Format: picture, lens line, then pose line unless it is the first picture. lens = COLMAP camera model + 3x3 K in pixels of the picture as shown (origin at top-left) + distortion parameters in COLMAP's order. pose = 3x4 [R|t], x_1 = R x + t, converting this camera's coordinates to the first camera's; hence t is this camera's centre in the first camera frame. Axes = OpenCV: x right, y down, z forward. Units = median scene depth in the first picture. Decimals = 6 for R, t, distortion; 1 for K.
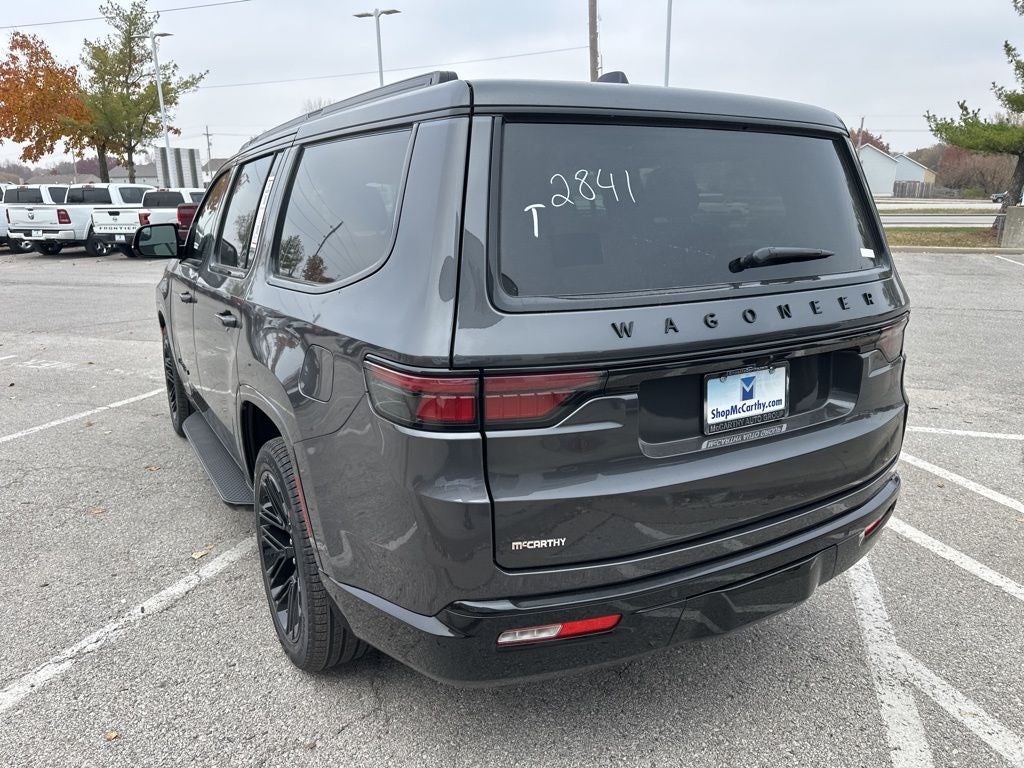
lens RADIAL K [[718.1, 0, 503.8], [0, 718.1, 393.4], [0, 0, 1]] dist [0.034623, -0.038690]
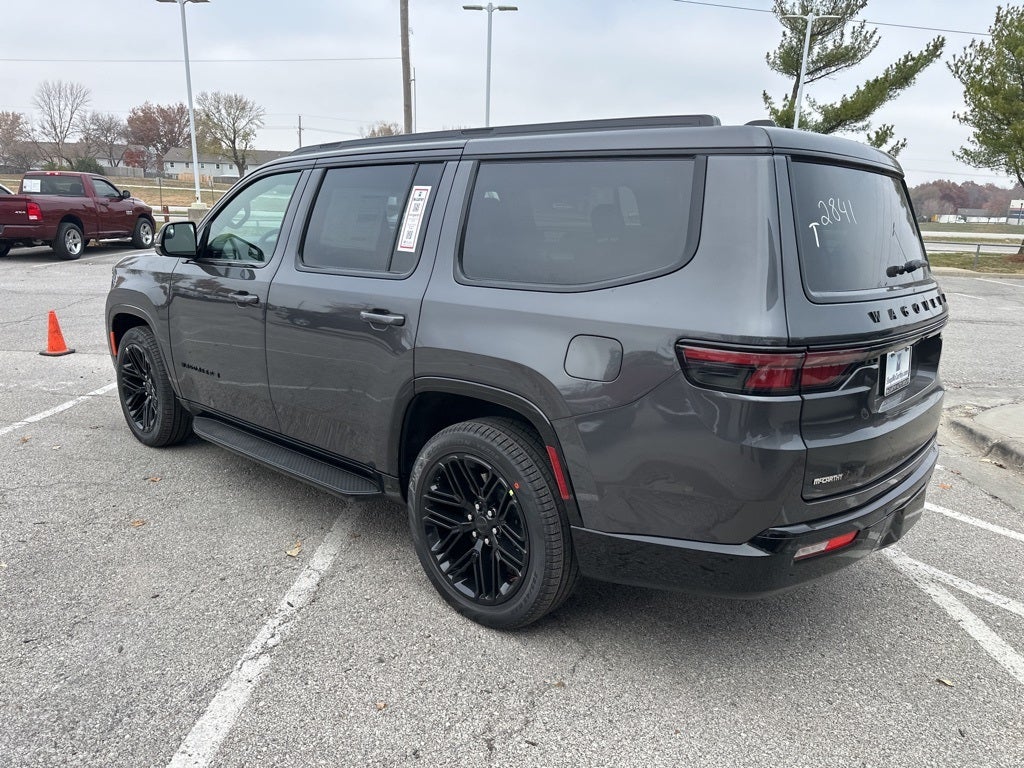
lens RADIAL K [[718.1, 0, 504.8], [0, 718.1, 392.3], [0, 0, 1]] dist [0.034623, -0.038690]
pose [[0.954759, -0.033499, 0.295487, -0.602067], [0.037093, 0.999290, -0.006565, 0.025039], [-0.295057, 0.017229, 0.955324, -0.068032]]
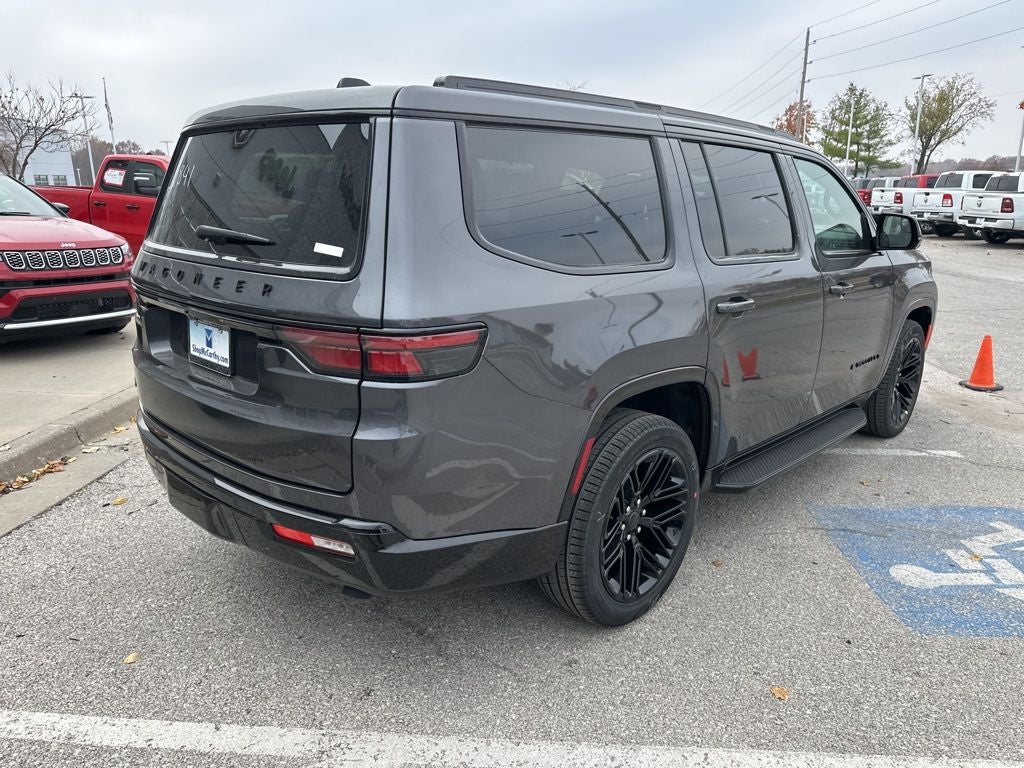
lens RADIAL K [[718.1, 0, 511.7], [0, 718.1, 393.4], [0, 0, 1]] dist [0.034623, -0.038690]
pose [[0.279694, 0.272713, -0.920543, 1.284472], [-0.258068, 0.944878, 0.201512, -0.234645], [0.924755, 0.181201, 0.334655, 0.836367]]
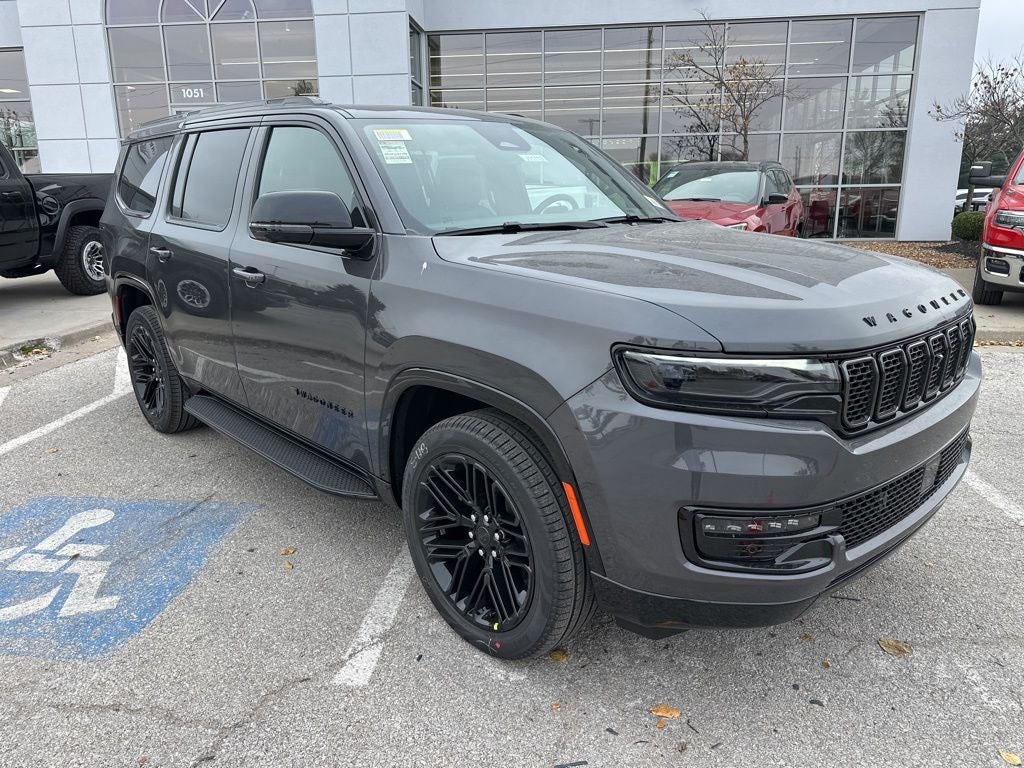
lens RADIAL K [[718.1, 0, 510.7], [0, 718.1, 389.0], [0, 0, 1]] dist [0.034623, -0.038690]
pose [[-0.973137, 0.078253, -0.216520, -0.123399], [-0.041985, 0.864375, 0.501092, -0.809402], [0.226367, 0.496722, -0.837870, 3.230646]]
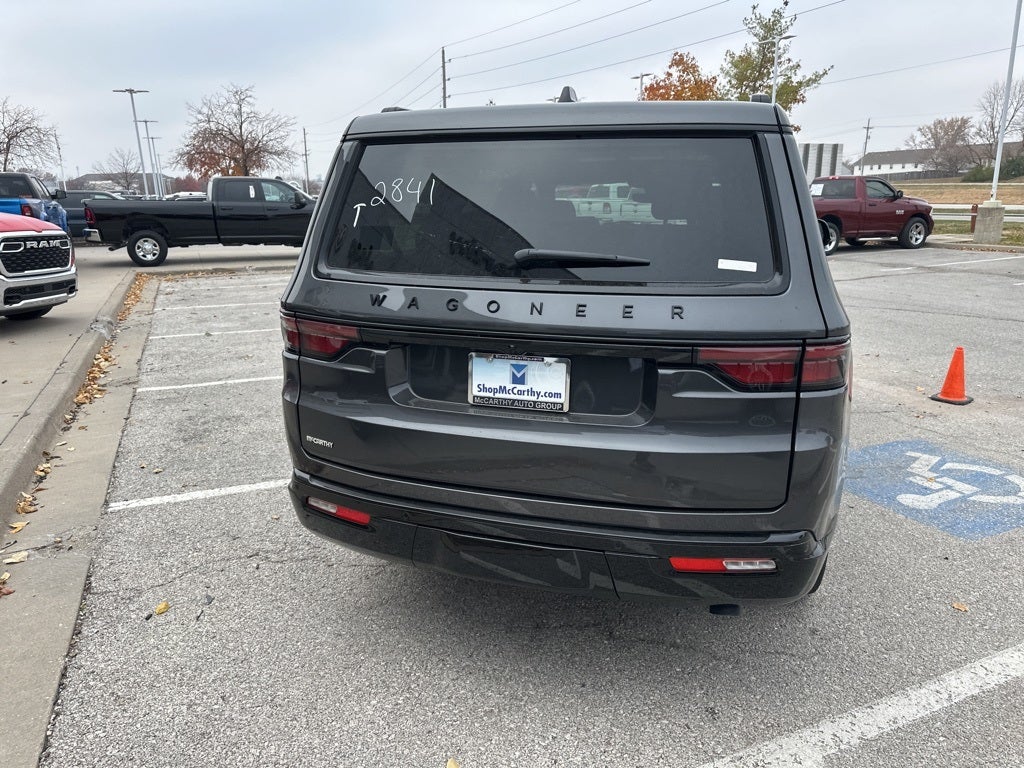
lens RADIAL K [[718.1, 0, 509.6], [0, 718.1, 391.3], [0, 0, 1]] dist [0.034623, -0.038690]
pose [[0.684618, 0.198063, -0.701477, 0.855893], [-0.195294, 0.977031, 0.085265, -0.055706], [0.702253, 0.078620, 0.707574, 0.162326]]
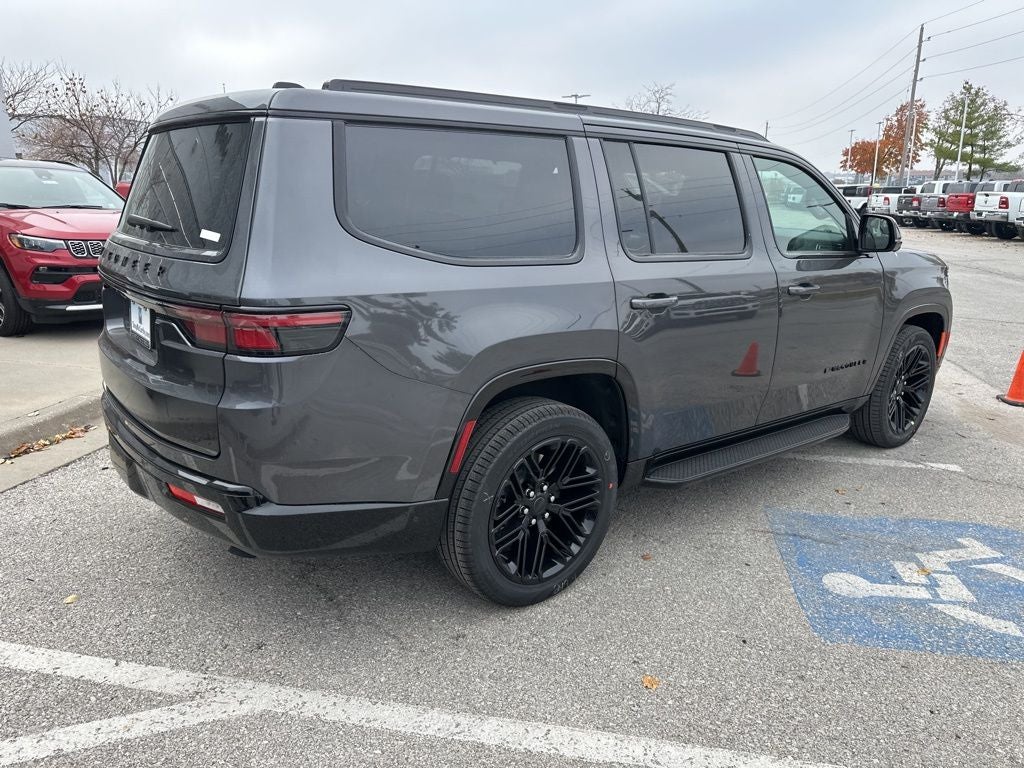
lens RADIAL K [[718.1, 0, 511.9], [0, 718.1, 382.5], [0, 0, 1]] dist [0.034623, -0.038690]
pose [[0.152022, 0.267113, -0.951599, 1.398811], [-0.271289, 0.937088, 0.219700, -0.298676], [0.950417, 0.224759, 0.214923, 1.089122]]
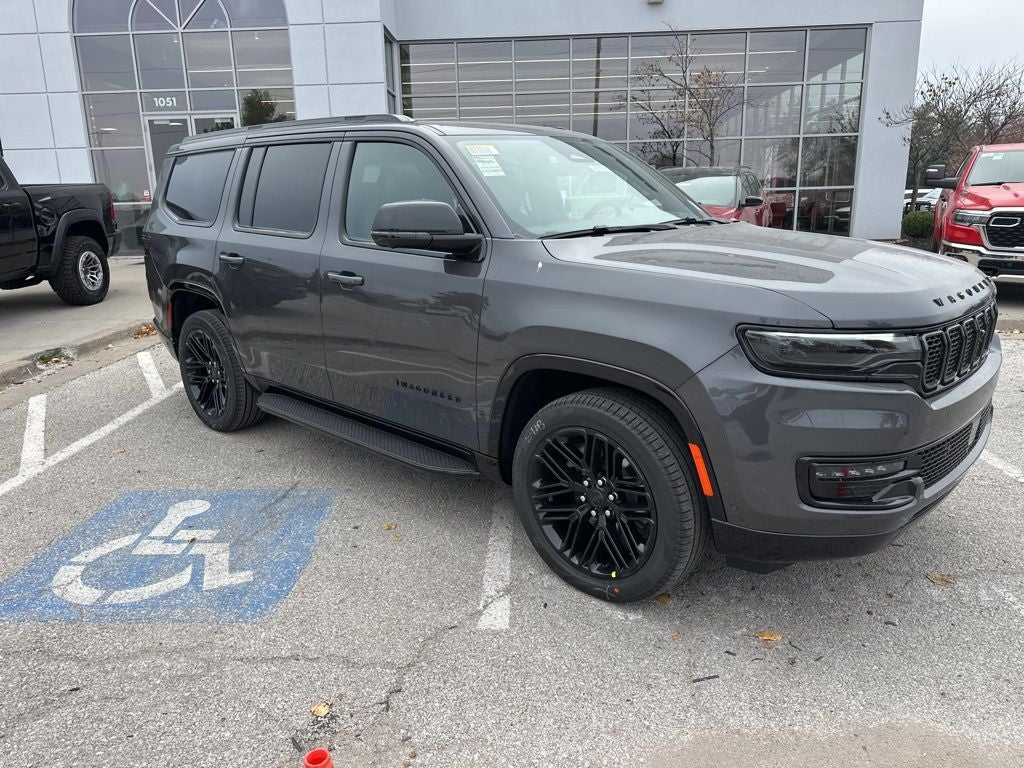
lens RADIAL K [[718.1, 0, 509.6], [0, 718.1, 390.0], [0, 0, 1]] dist [0.034623, -0.038690]
pose [[-0.954378, 0.104366, -0.279768, 0.145338], [-0.049977, 0.867885, 0.494246, -0.842349], [0.294388, 0.485679, -0.823074, 3.306802]]
